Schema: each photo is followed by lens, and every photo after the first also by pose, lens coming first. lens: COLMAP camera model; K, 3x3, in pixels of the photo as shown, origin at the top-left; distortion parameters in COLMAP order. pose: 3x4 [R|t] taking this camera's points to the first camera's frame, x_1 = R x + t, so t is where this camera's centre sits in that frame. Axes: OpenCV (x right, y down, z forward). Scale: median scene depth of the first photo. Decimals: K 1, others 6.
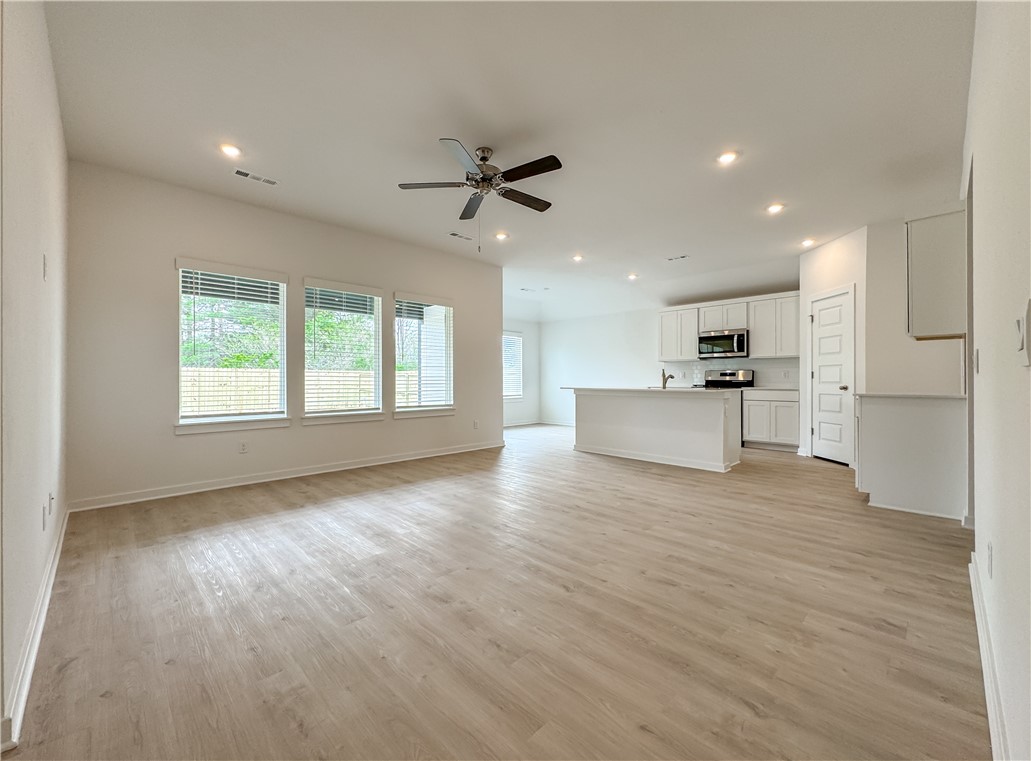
lens RADIAL K [[418.3, 0, 515.5], [0, 418.3, 380.5], [0, 0, 1]] dist [0.001189, 0.000031]
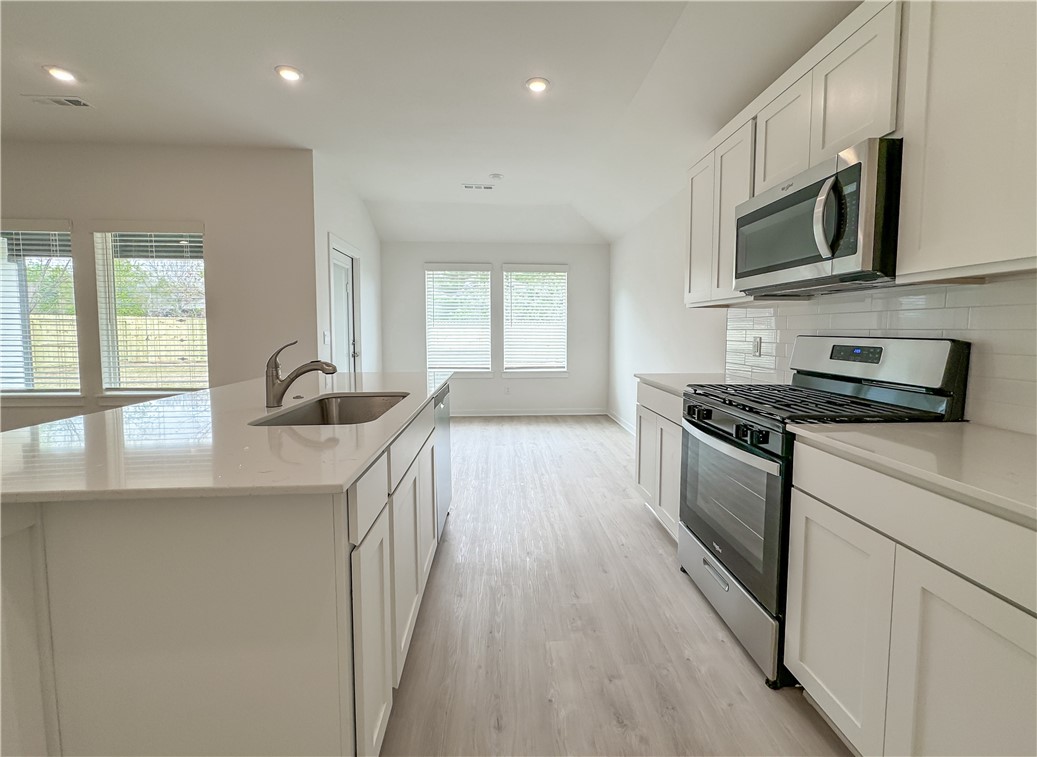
lens RADIAL K [[437.0, 0, 522.6], [0, 437.0, 375.6], [0, 0, 1]] dist [0.002181, 0.000551]
pose [[0.747543, 0.070658, -0.660445, 0.564008], [-0.003303, 0.994709, 0.102681, -0.029057], [0.664205, -0.074577, 0.743821, 0.710216]]
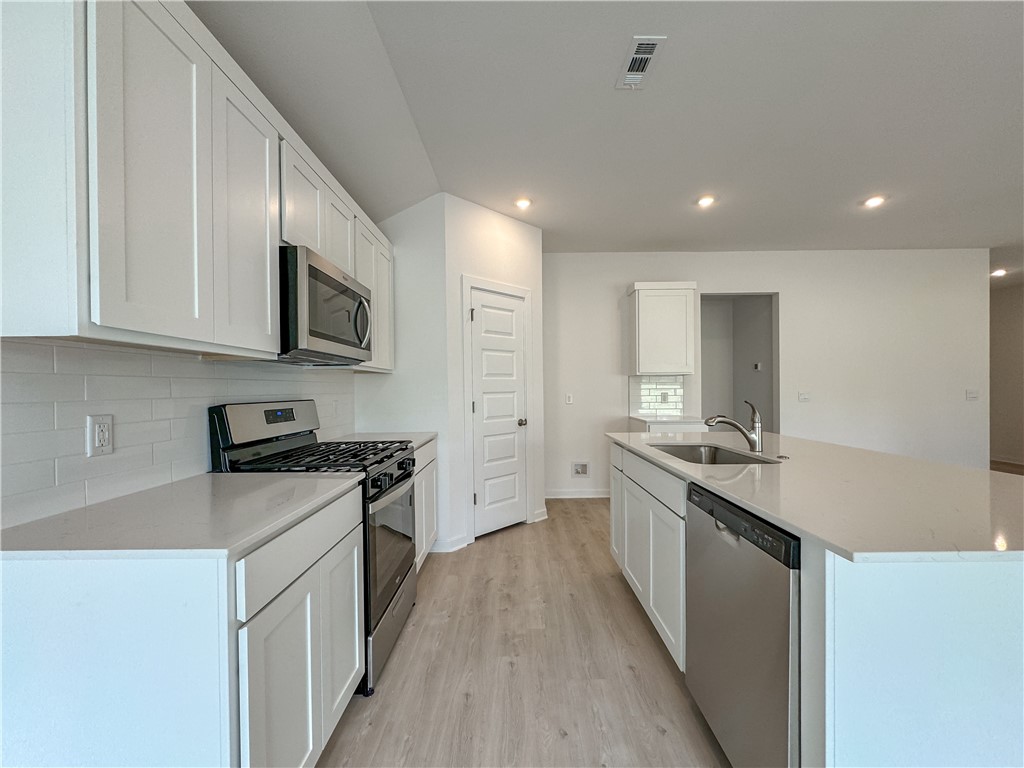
lens RADIAL K [[413.5, 0, 516.2], [0, 413.5, 389.9], [0, 0, 1]] dist [-0.001493, -0.000111]
pose [[-0.708965, 0.001589, 0.705242, 0.196561], [0.010715, 0.999906, 0.008518, -0.034705], [-0.705162, 0.013596, -0.708916, 1.150052]]
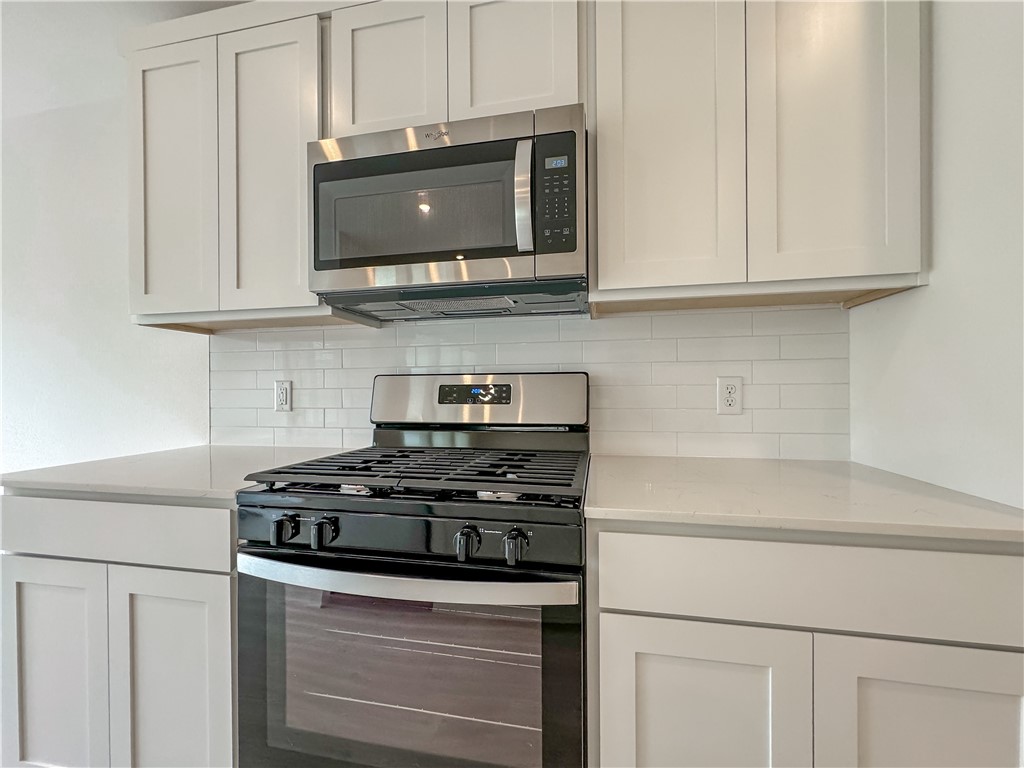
lens RADIAL K [[413.5, 0, 516.2], [0, 413.5, 389.9], [0, 0, 1]] dist [-0.001493, -0.000111]
pose [[0.831093, -0.005156, 0.556110, 0.436982], [0.010279, 0.999929, -0.006090, -0.015684], [-0.556039, 0.010777, 0.831086, 0.872570]]
